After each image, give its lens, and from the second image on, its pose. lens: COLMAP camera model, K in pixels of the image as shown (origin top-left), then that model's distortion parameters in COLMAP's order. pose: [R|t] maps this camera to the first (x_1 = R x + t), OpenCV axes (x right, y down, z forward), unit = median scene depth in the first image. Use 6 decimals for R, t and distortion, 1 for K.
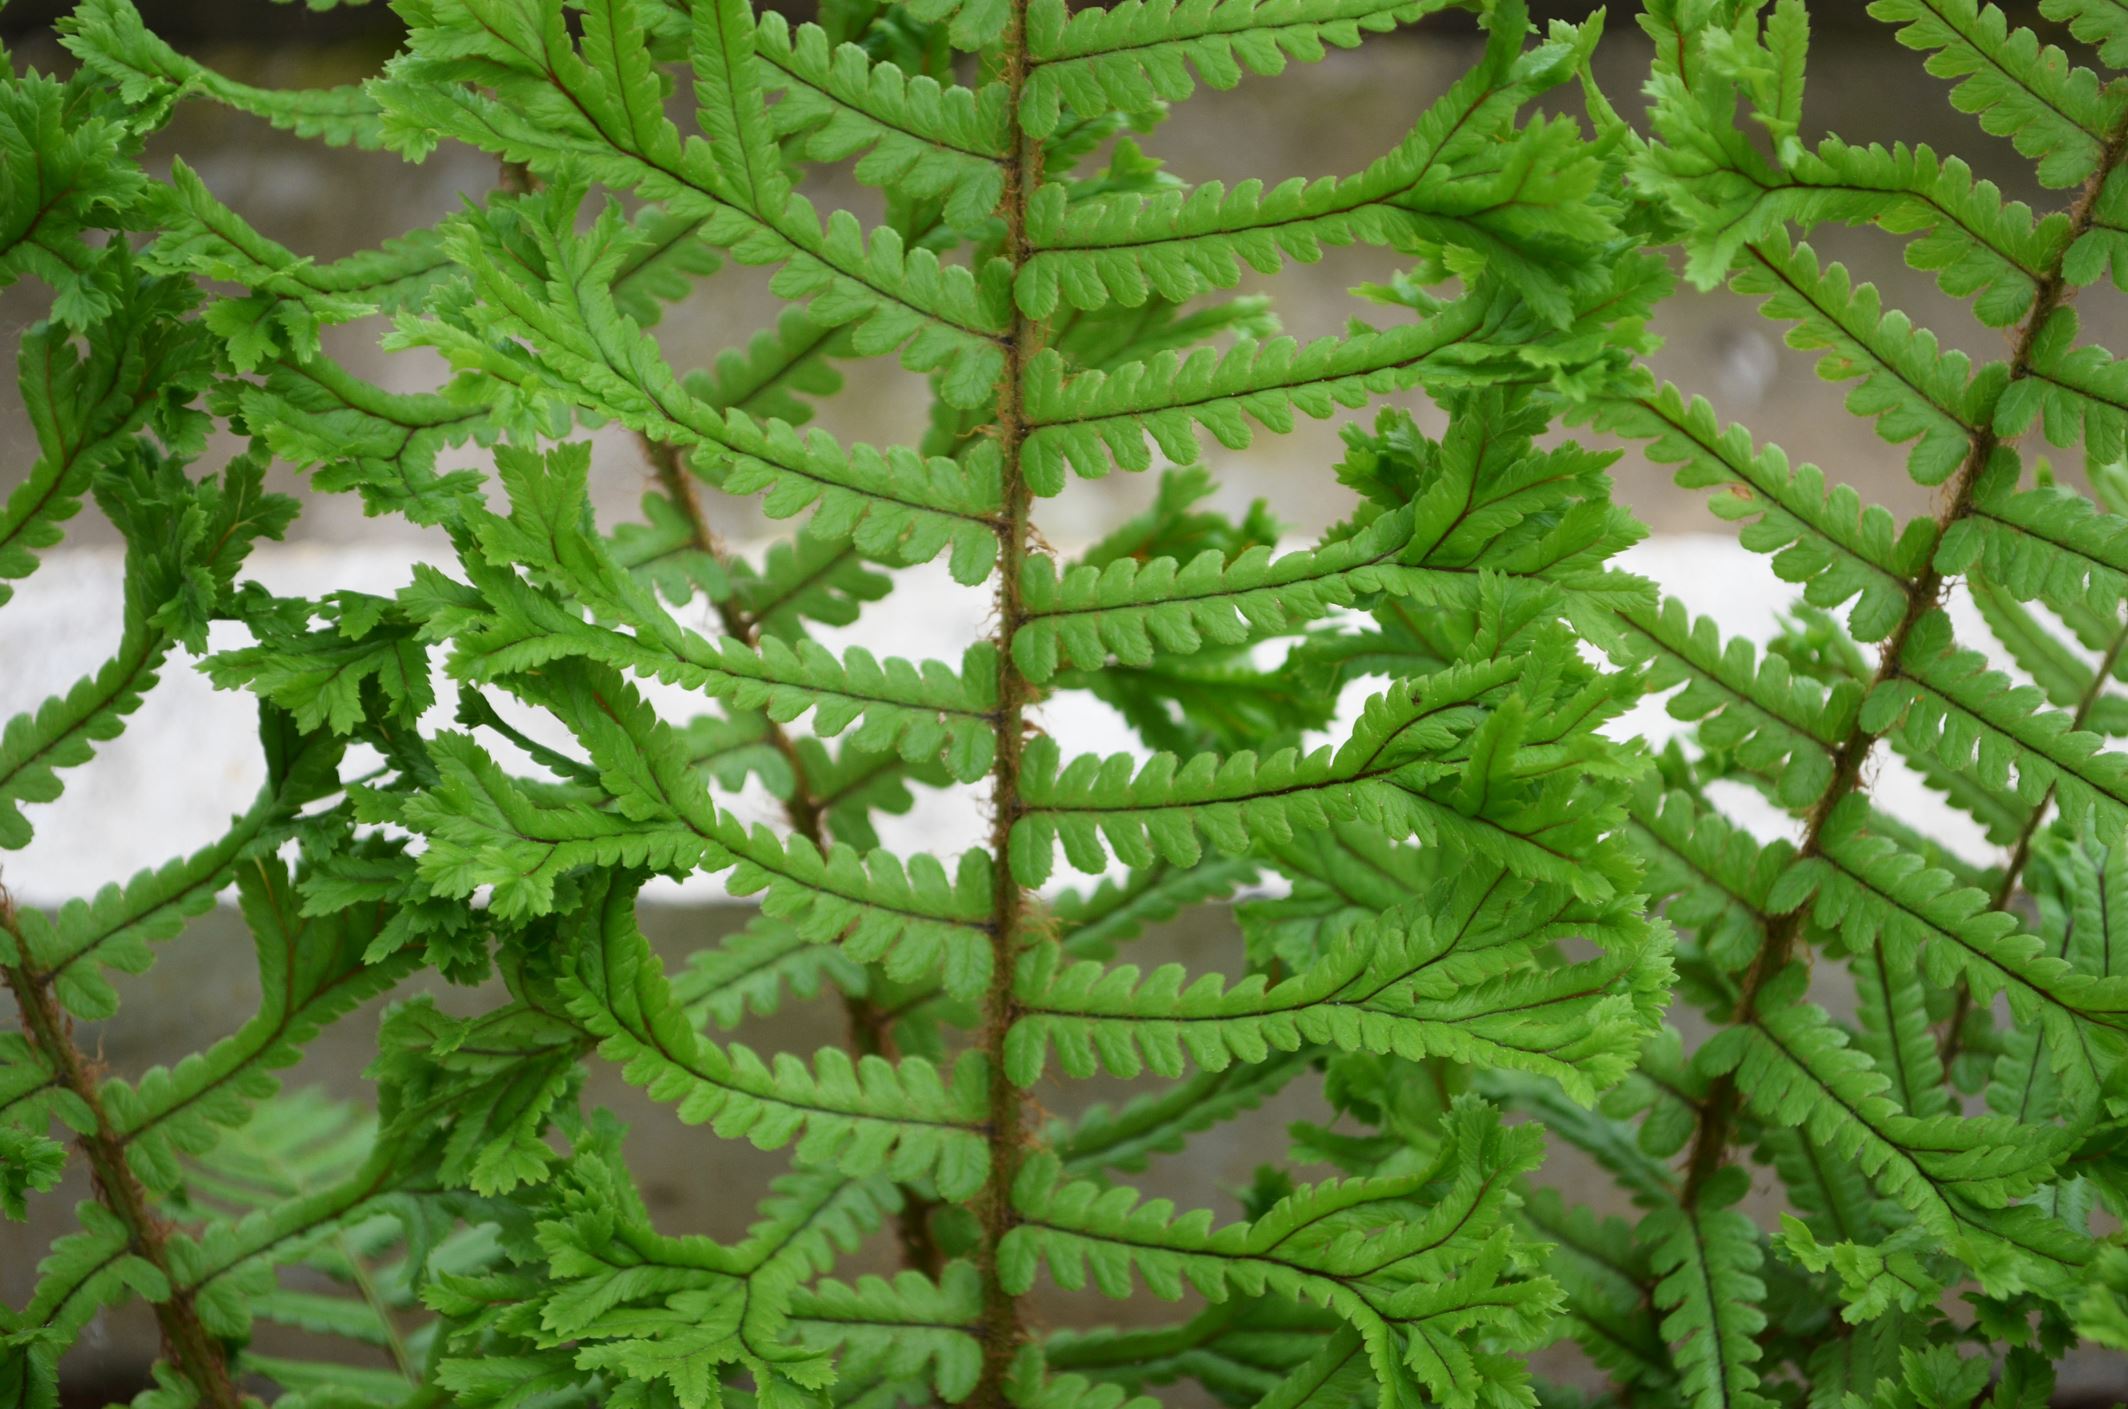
lens RADIAL K [[4856.6, 0, 1066.3], [0, 4856.6, 706.1], [0, 0, 1]] dist [0.113289, 0.000000]
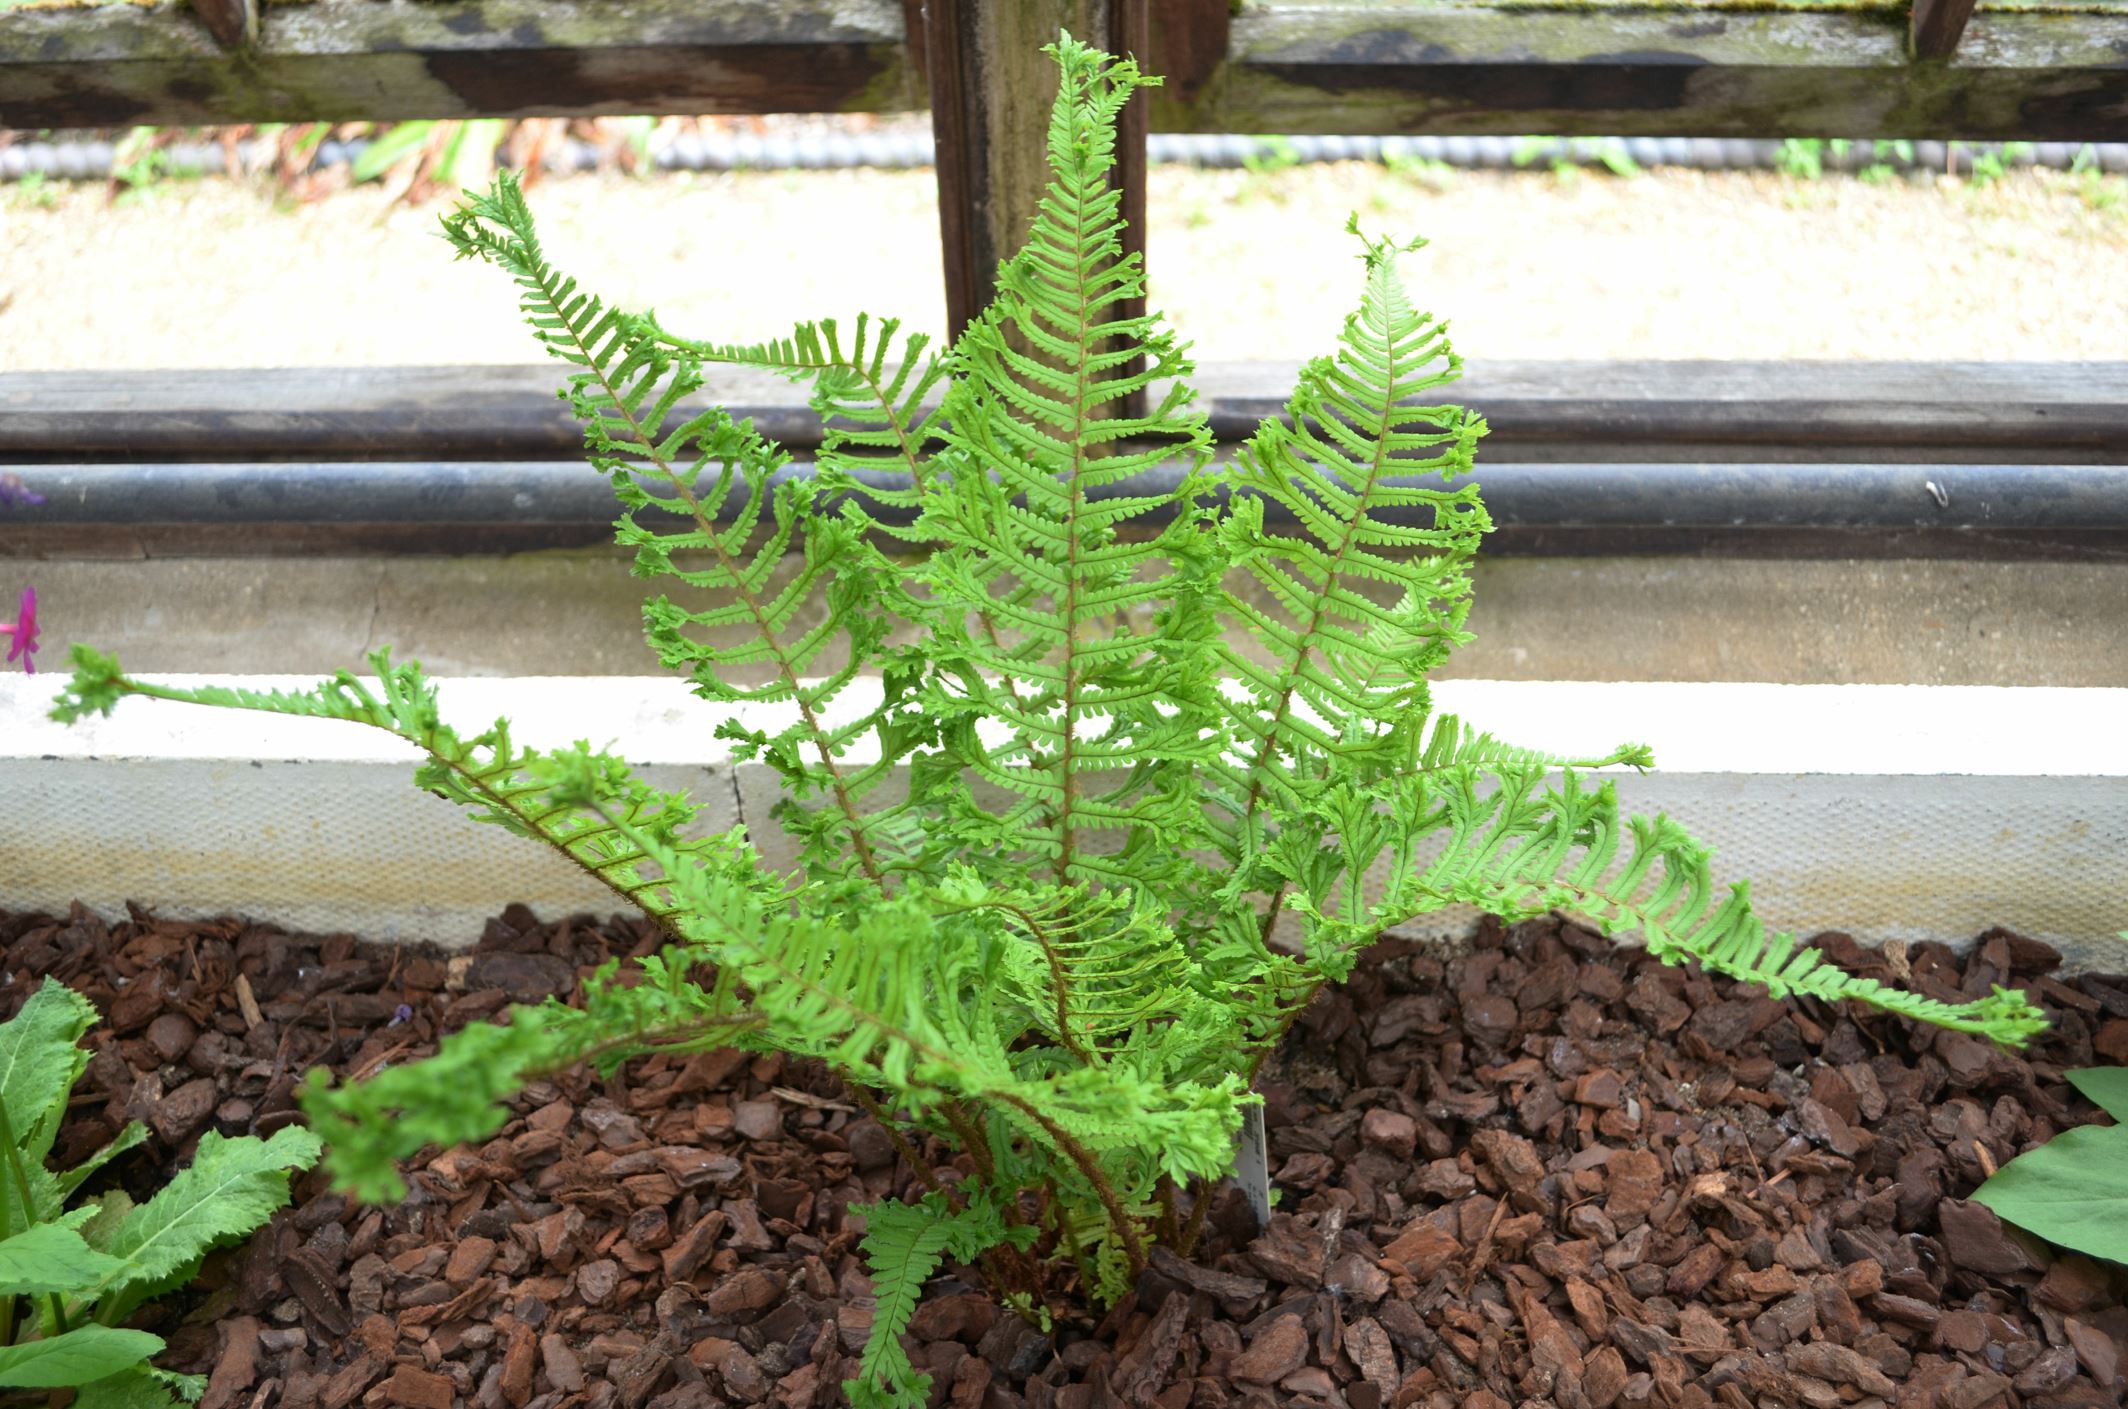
lens RADIAL K [[2266.6, 0, 1062.6], [0, 2266.6, 700.9], [0, 0, 1]] dist [0.010258, 0.000000]
pose [[0.996687, 0.005846, -0.081125, 0.133653], [-0.016137, 0.991799, -0.126785, 0.255463], [0.079719, 0.127674, 0.988607, -0.835969]]
